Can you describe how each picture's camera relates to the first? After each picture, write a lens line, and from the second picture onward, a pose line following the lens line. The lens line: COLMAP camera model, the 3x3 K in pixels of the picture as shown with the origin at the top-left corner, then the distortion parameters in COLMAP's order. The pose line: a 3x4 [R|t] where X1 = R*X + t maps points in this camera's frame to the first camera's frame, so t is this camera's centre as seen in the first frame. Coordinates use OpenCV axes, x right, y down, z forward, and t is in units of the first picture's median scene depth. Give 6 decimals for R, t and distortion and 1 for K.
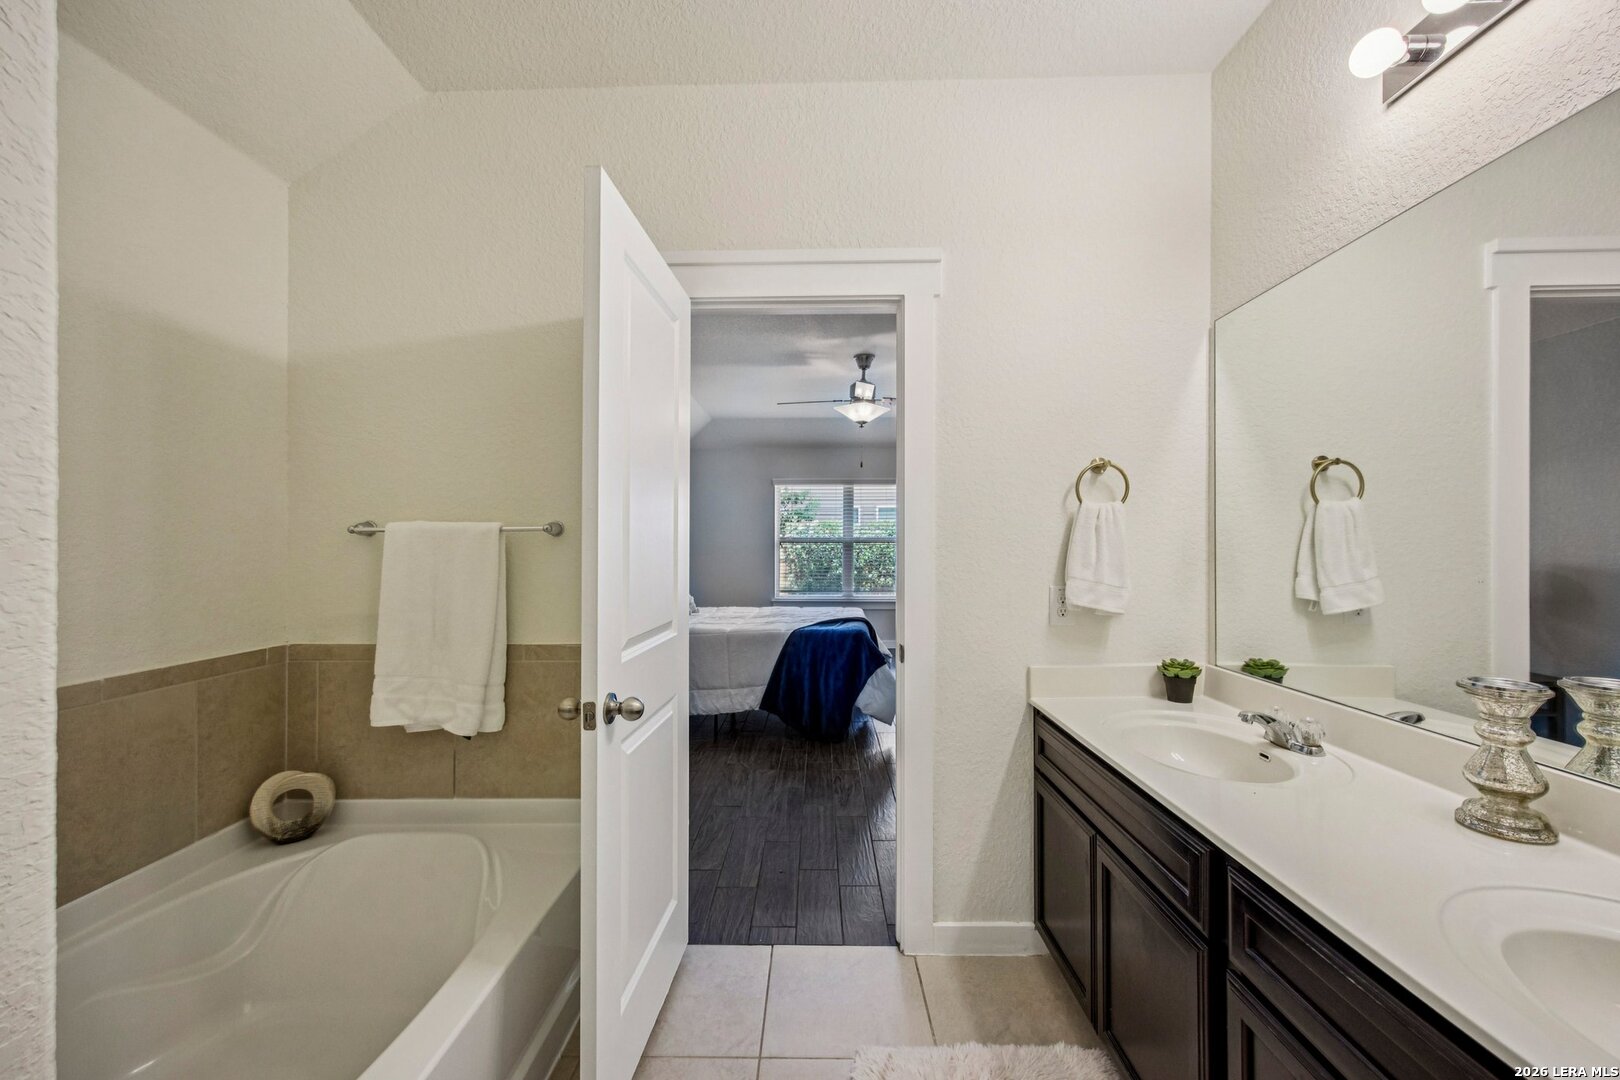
lens RADIAL K [[627.6, 0, 804.7], [0, 627.6, 542.9], [0, 0, 1]] dist [0.002744, 0.000548]
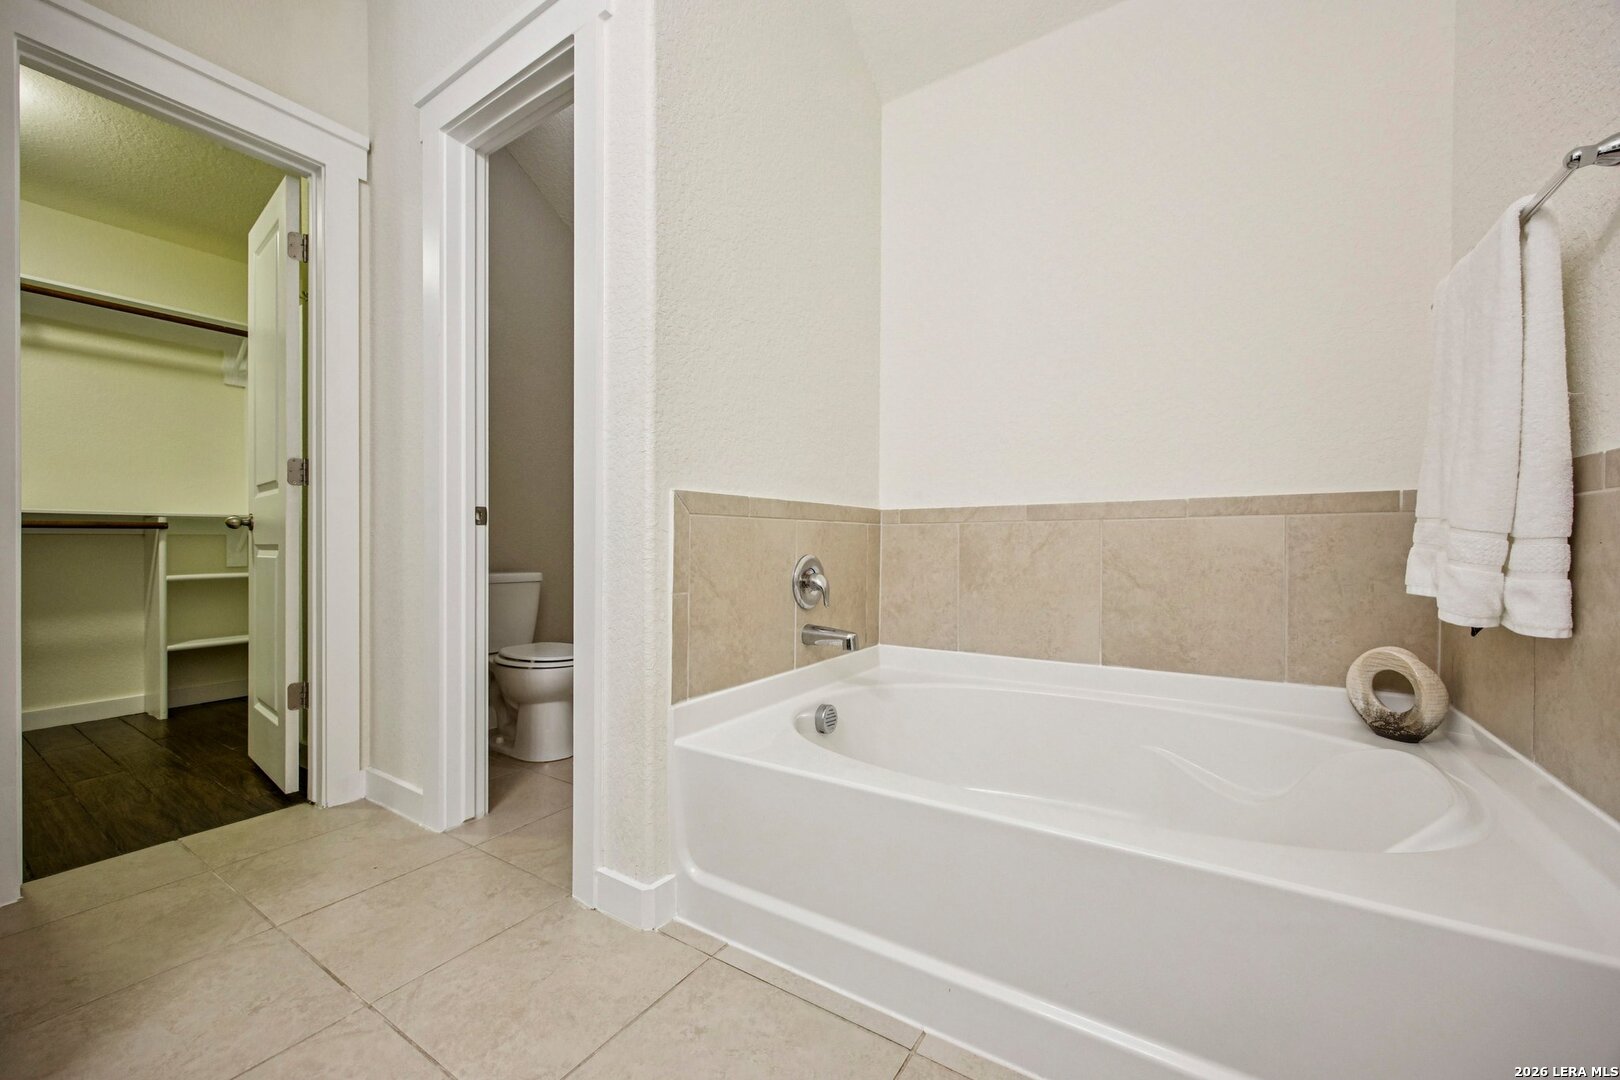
lens RADIAL K [[627.6, 0, 809.1], [0, 627.6, 550.9], [0, 0, 1]] dist [0.002744, 0.000548]
pose [[-0.528537, 0.012946, -0.848811, 0.214744], [0.006089, 0.999916, 0.011459, 0.233040], [0.848888, 0.000889, -0.528572, 0.802860]]
